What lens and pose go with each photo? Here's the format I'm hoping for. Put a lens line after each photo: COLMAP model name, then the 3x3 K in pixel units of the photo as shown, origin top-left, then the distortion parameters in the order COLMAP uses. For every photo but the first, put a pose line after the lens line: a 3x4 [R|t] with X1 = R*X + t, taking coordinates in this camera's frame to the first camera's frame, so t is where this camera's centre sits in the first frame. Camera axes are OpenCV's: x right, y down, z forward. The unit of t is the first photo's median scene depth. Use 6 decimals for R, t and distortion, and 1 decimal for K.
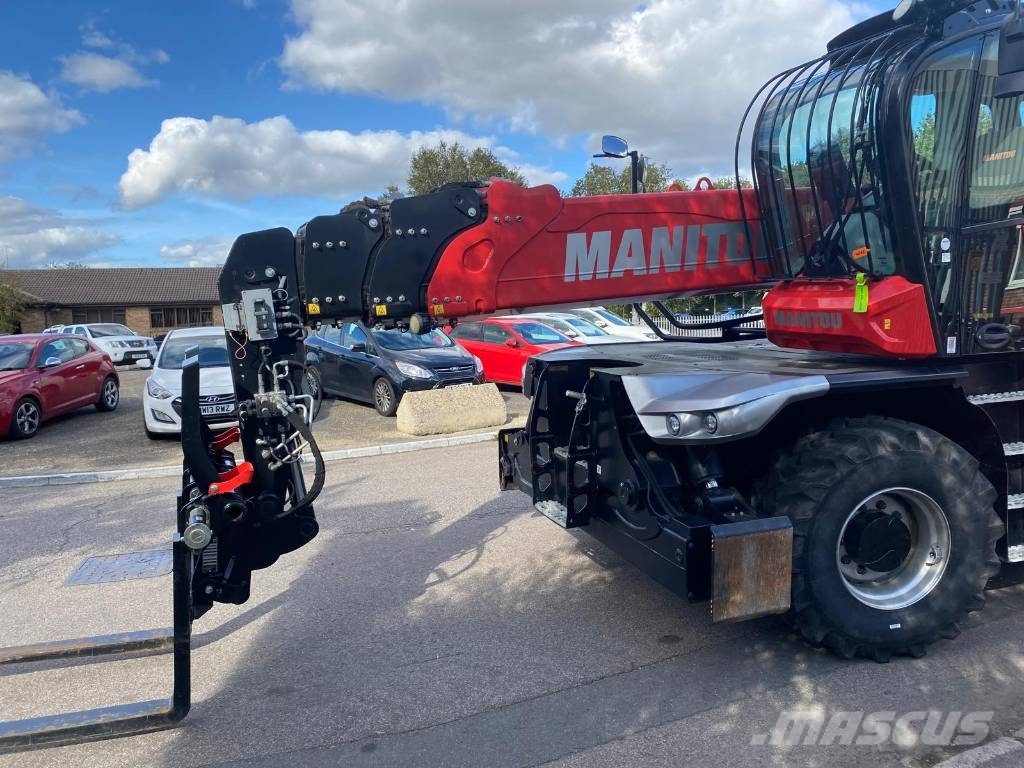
lens RADIAL K [[773.2, 0, 508.0], [0, 773.2, 379.7], [0, 0, 1]] dist [0.006540, -0.009249]
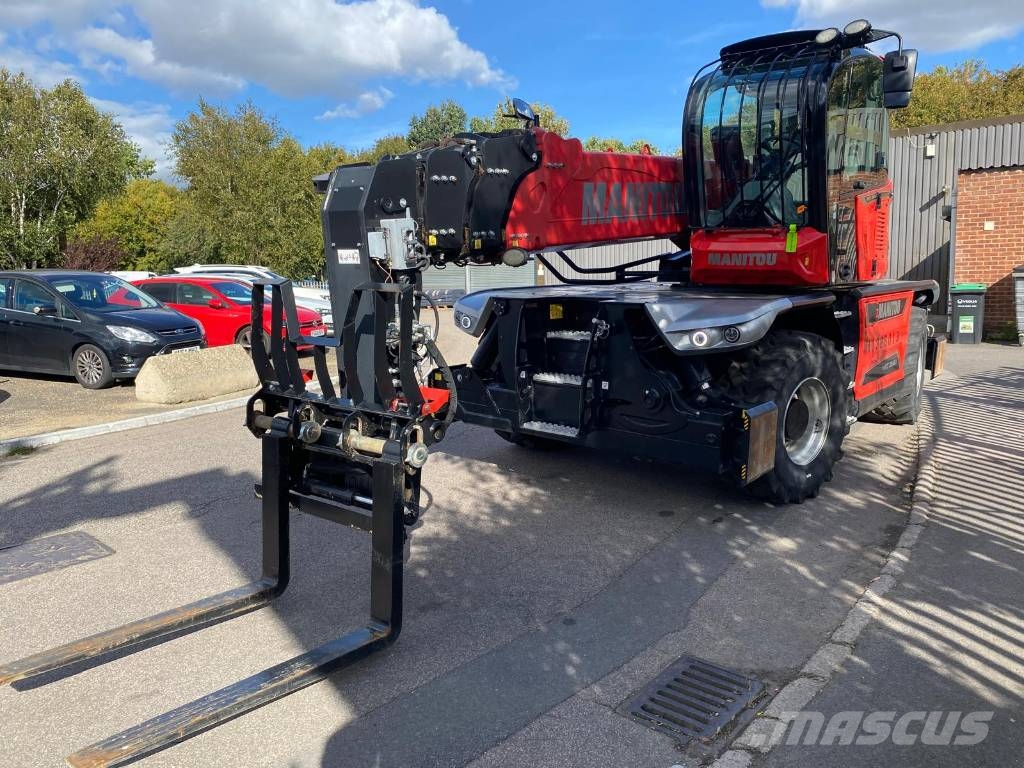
lens RADIAL K [[773.2, 0, 508.0], [0, 773.2, 379.7], [0, 0, 1]] dist [0.006540, -0.009249]
pose [[0.864871, -0.063630, 0.497944, -0.655957], [0.044111, 0.997730, 0.050880, 0.044561], [-0.500052, -0.022040, 0.865715, 0.047934]]
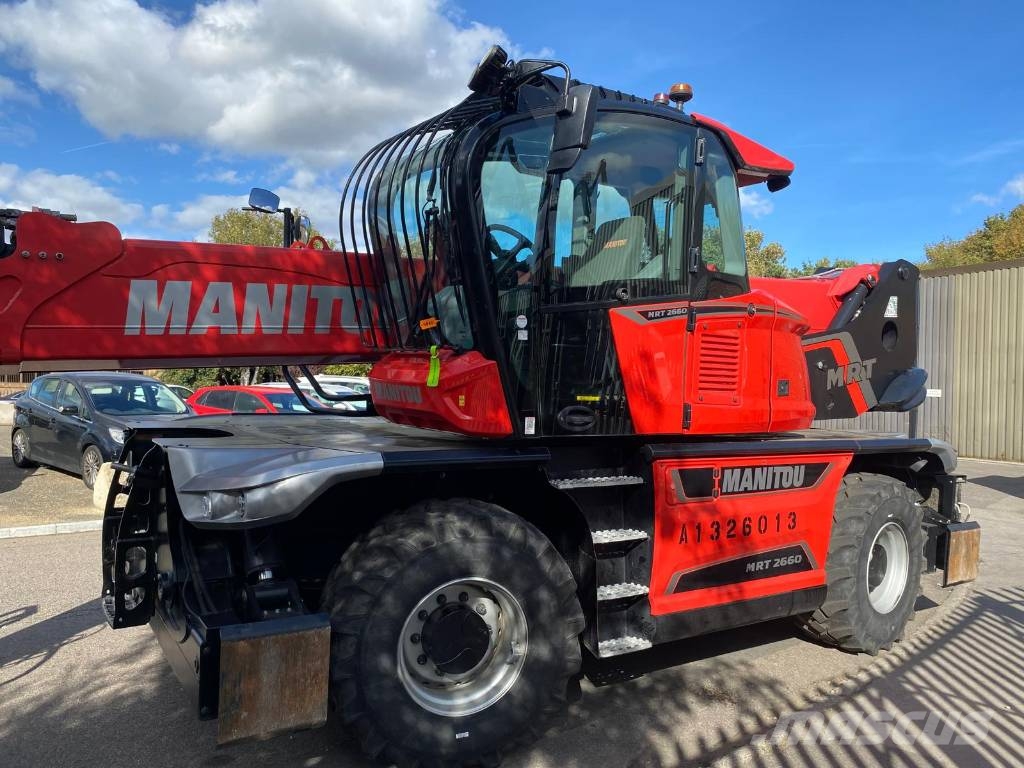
lens RADIAL K [[782.4, 0, 512.0], [0, 782.4, 384.0], [0, 0, 1]] dist [0.006155, -0.005354]
pose [[0.971561, 0.054602, 0.230407, 0.315088], [-0.032604, 0.994630, -0.098228, -0.000679], [-0.234533, 0.087922, 0.968124, 0.064341]]
